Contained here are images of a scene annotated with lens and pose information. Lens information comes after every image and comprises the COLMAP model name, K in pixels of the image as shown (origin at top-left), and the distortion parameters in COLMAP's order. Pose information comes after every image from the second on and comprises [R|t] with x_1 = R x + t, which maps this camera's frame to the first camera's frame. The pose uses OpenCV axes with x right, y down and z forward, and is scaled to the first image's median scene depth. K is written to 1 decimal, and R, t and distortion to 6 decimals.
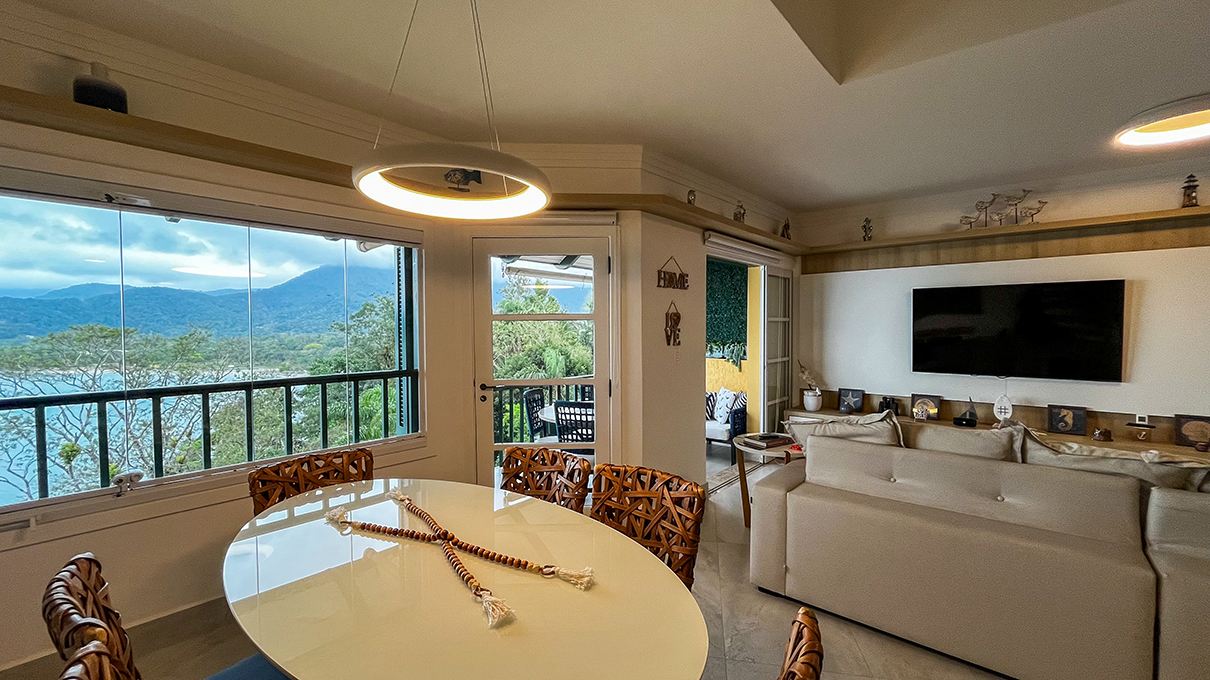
lens RADIAL K [[488.0, 0, 605.0], [0, 488.0, 340.0], [0, 0, 1]] dist [-0.012976, -0.000227]
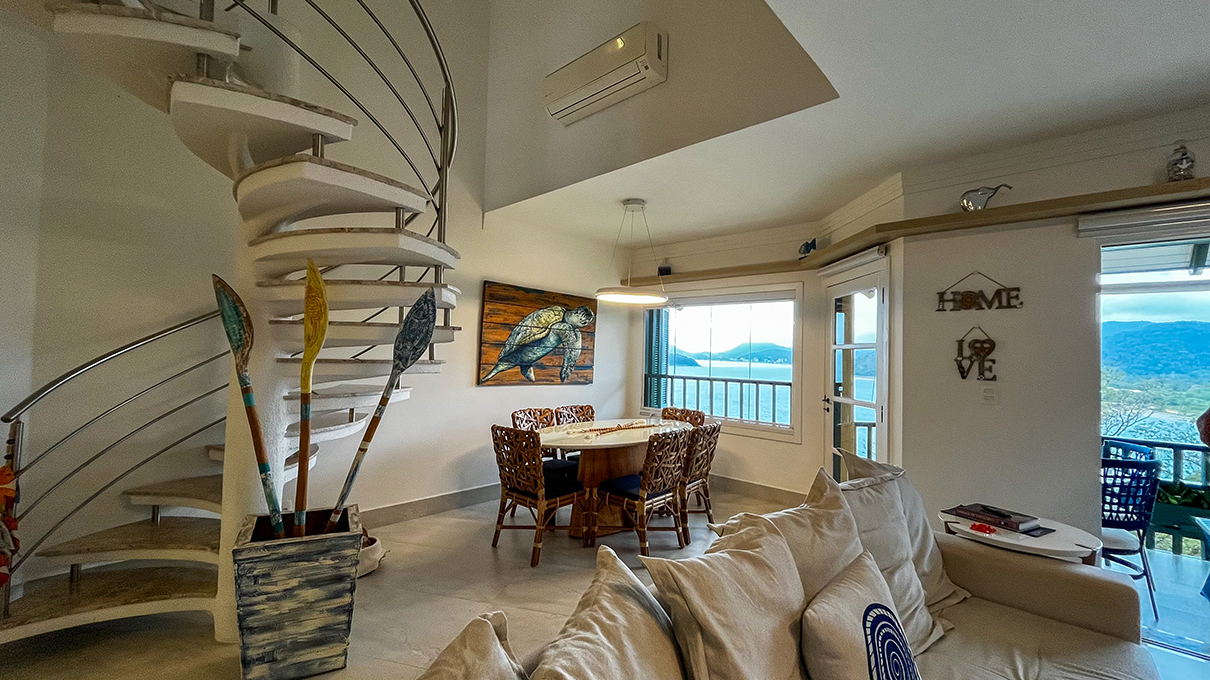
lens RADIAL K [[485.6, 0, 605.0], [0, 485.6, 340.0], [0, 0, 1]] dist [-0.001619, 0.000161]
pose [[-0.036874, -0.025673, -0.998990, 0.891592], [-0.053473, 0.998288, -0.023681, -0.002240], [0.997888, 0.052545, -0.038183, 0.376564]]
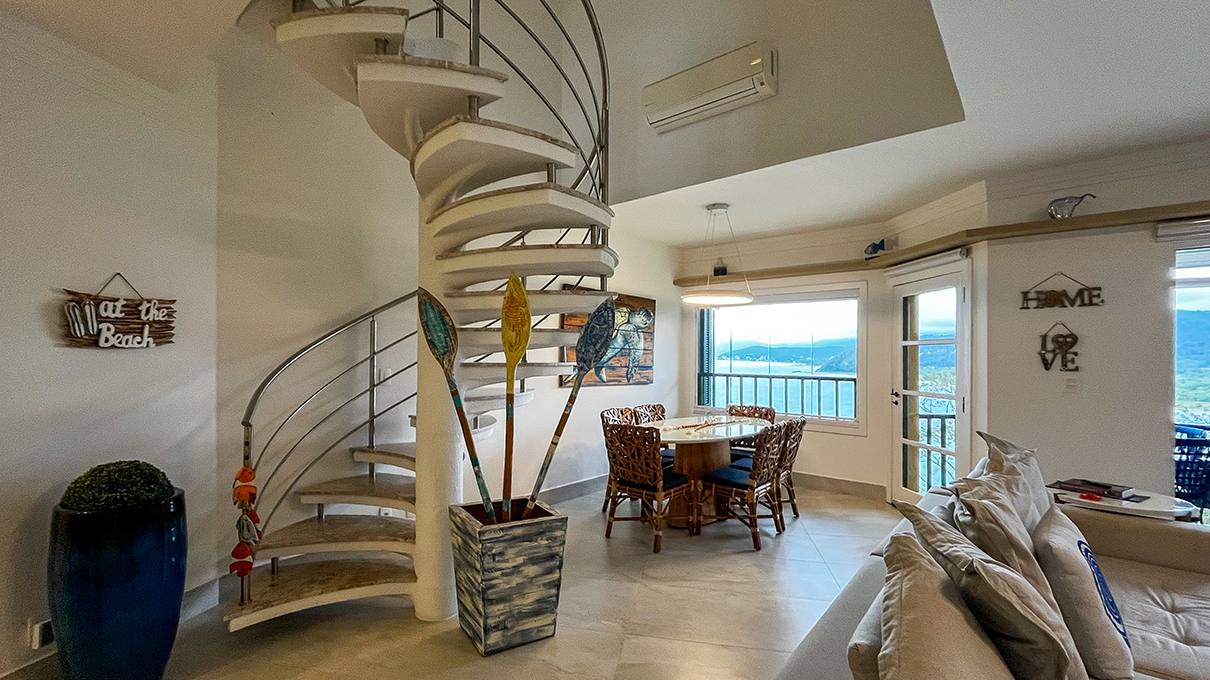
lens RADIAL K [[517.7, 0, 602.4], [0, 517.7, 353.1], [0, 0, 1]] dist [0.000261, -0.000060]
pose [[0.006016, 0.001224, -0.999981, 1.000155], [-0.035363, 0.999374, 0.001011, 0.007077], [0.999356, 0.035356, 0.006056, 0.138473]]
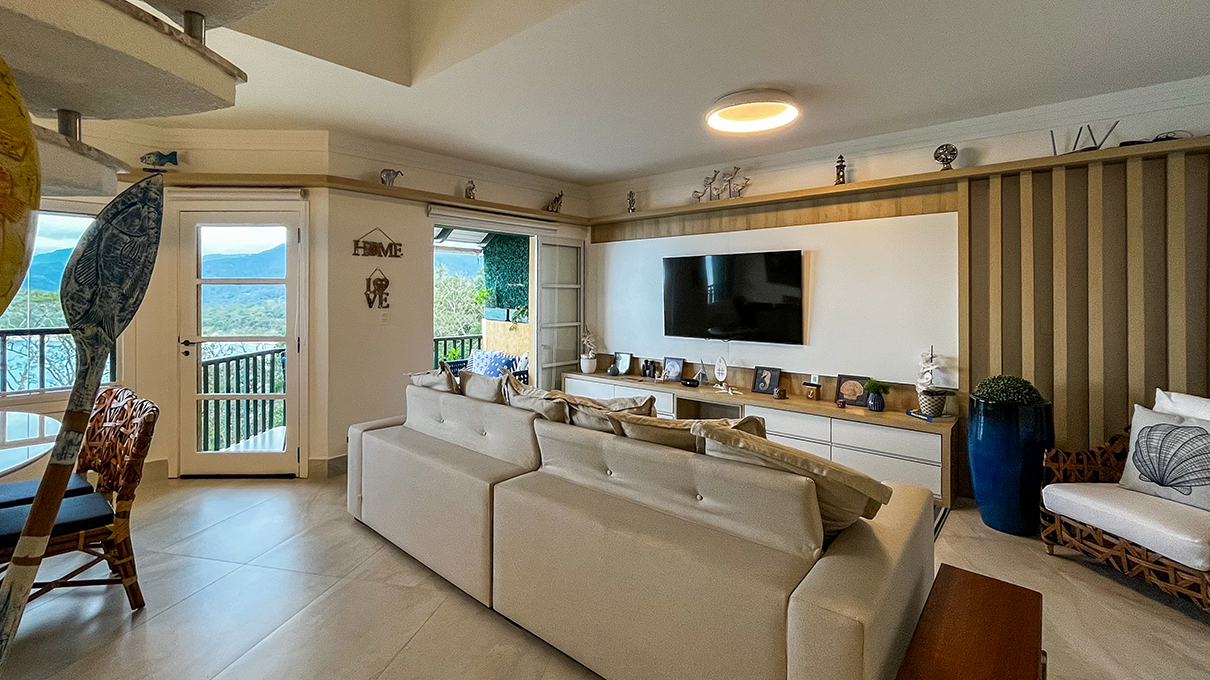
lens RADIAL K [[509.2, 0, 602.8], [0, 509.2, 293.2], [0, 0, 1]] dist [-0.017218, -0.000129]
pose [[0.999979, 0.006160, -0.001935, 0.598434], [-0.006220, 0.999456, -0.032384, 0.011074], [0.001735, 0.032395, 0.999474, -0.138231]]
